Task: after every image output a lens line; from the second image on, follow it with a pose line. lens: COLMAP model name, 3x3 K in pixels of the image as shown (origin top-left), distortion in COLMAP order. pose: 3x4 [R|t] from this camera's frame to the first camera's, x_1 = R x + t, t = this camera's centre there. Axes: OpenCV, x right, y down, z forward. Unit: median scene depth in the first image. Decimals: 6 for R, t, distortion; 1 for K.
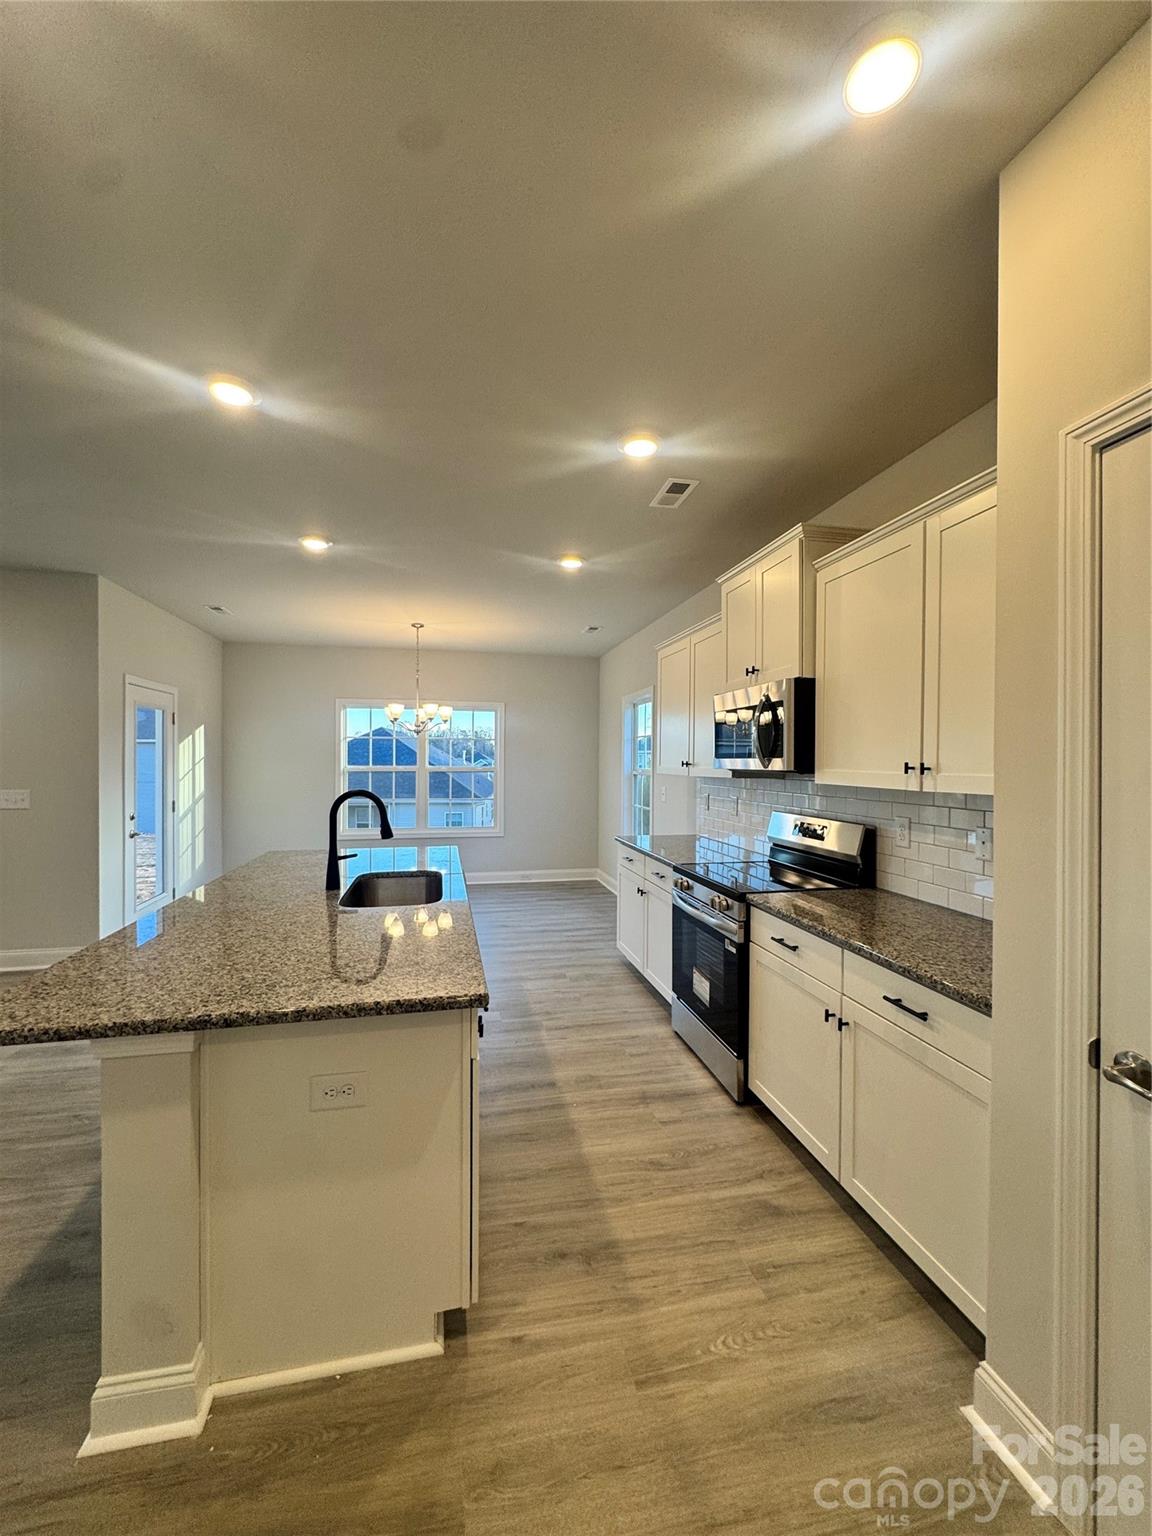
lens RADIAL K [[611.4, 0, 576.0], [0, 611.4, 768.0], [0, 0, 1]] dist [0.000364, 0.000234]
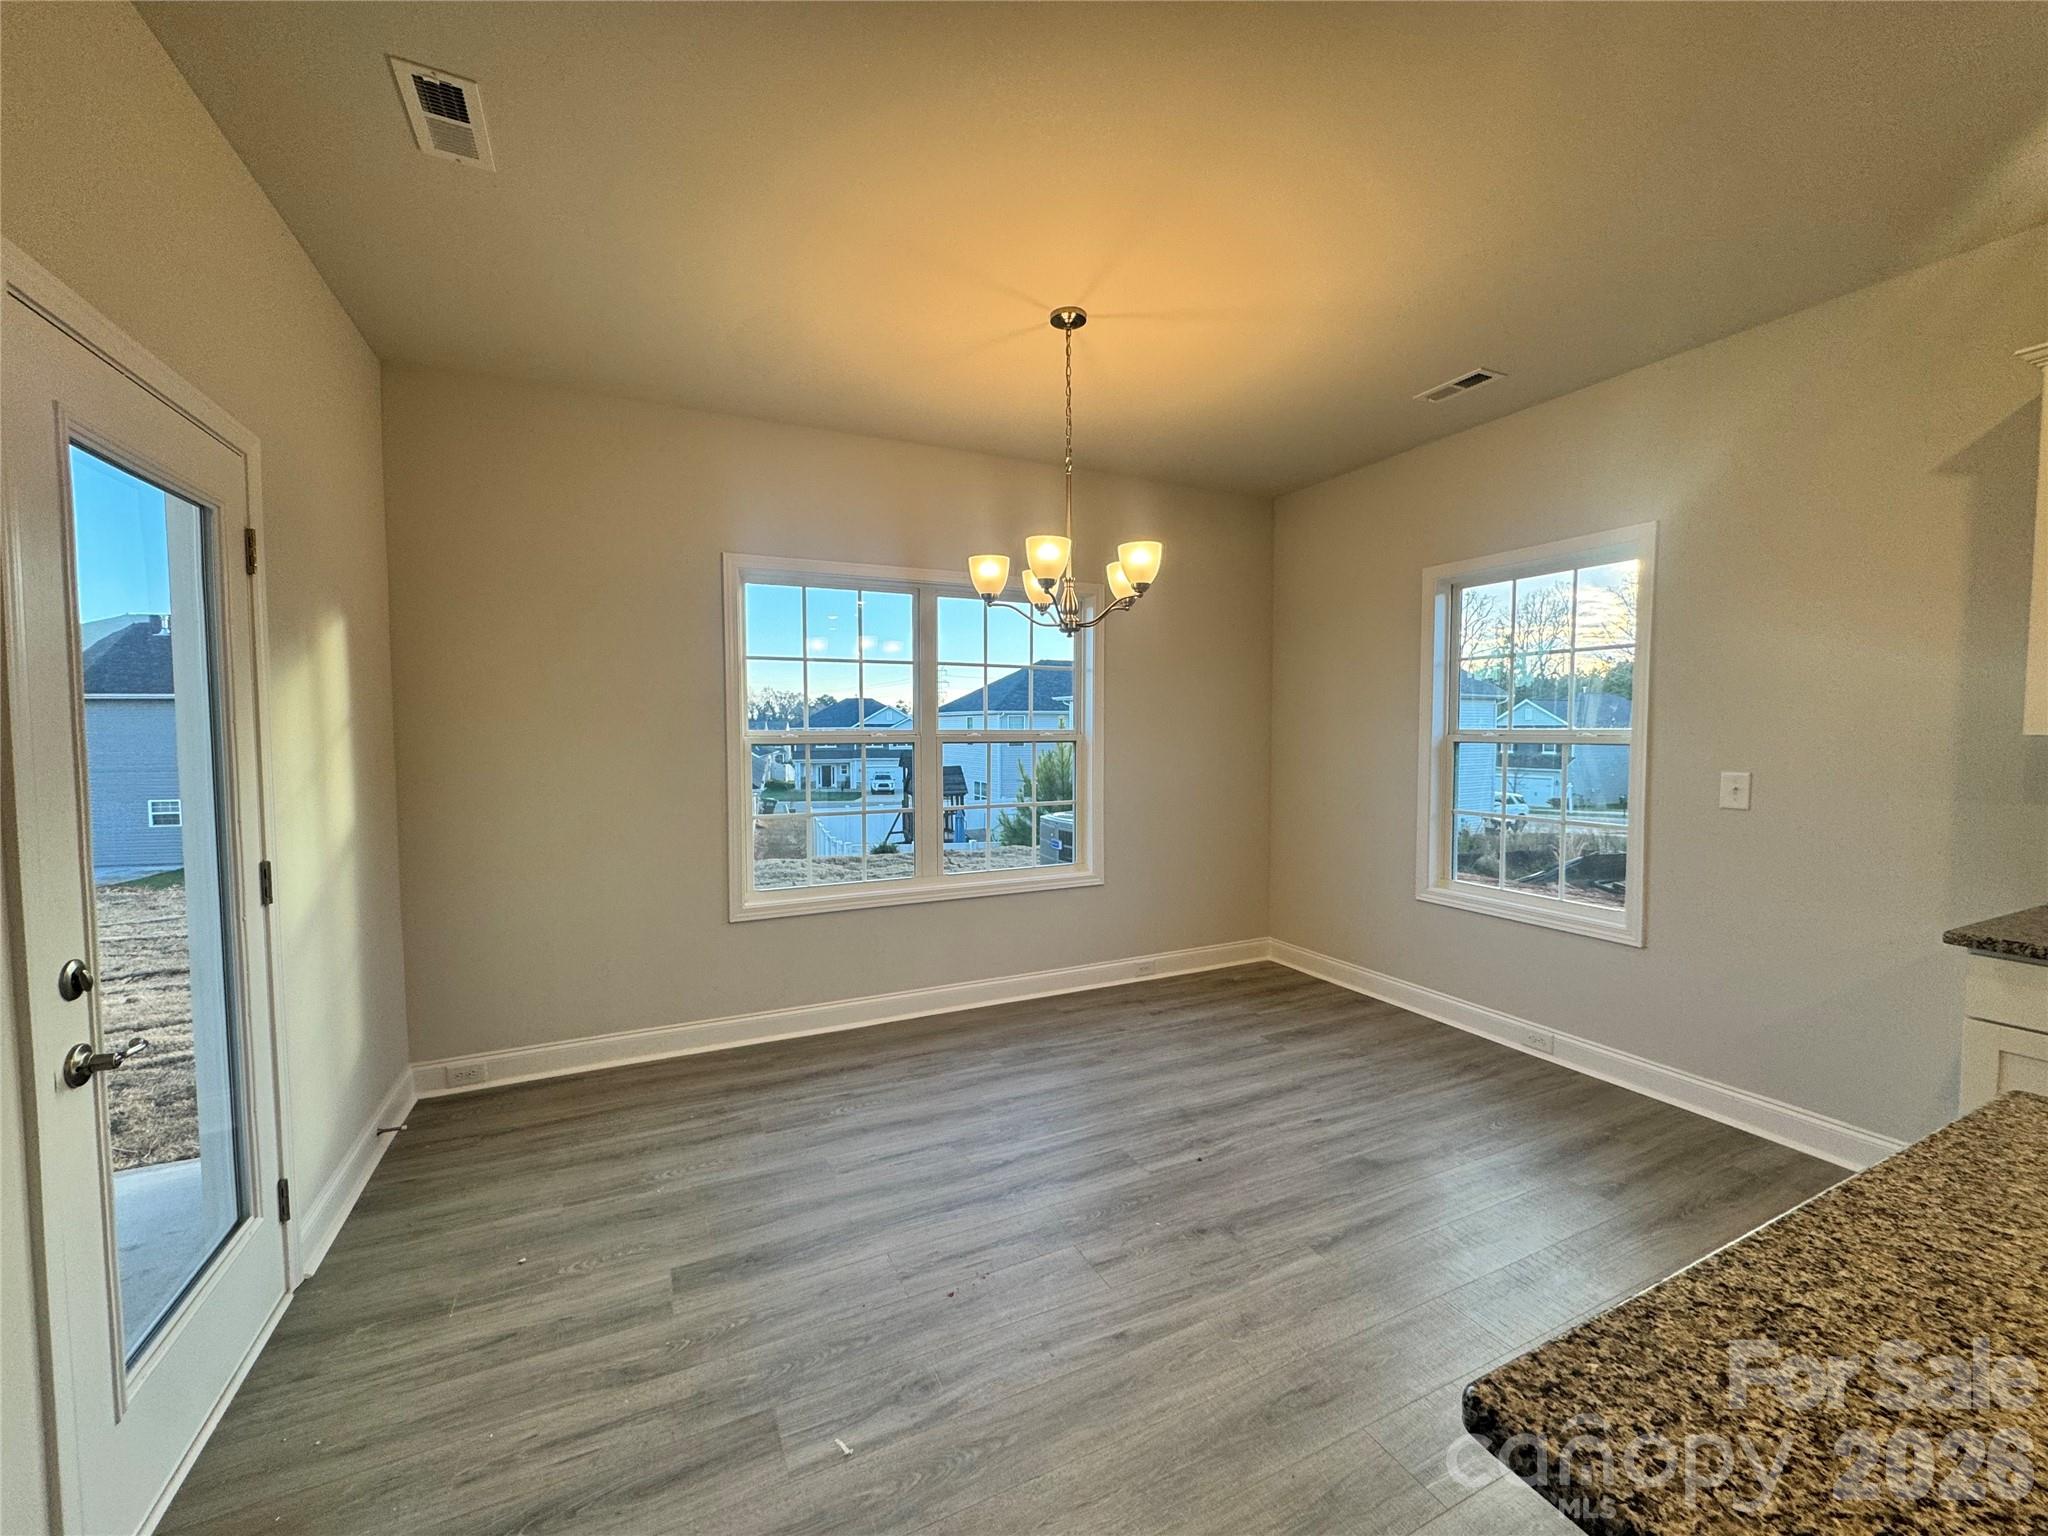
lens RADIAL K [[815.1, 0, 1024.0], [0, 815.1, 768.0], [0, 0, 1]] dist [0.000364, 0.000234]
pose [[0.974678, -0.020834, 0.222641, -0.363539], [0.011570, 0.999015, 0.042836, -0.000237], [-0.223314, -0.039175, 0.973959, 0.509424]]
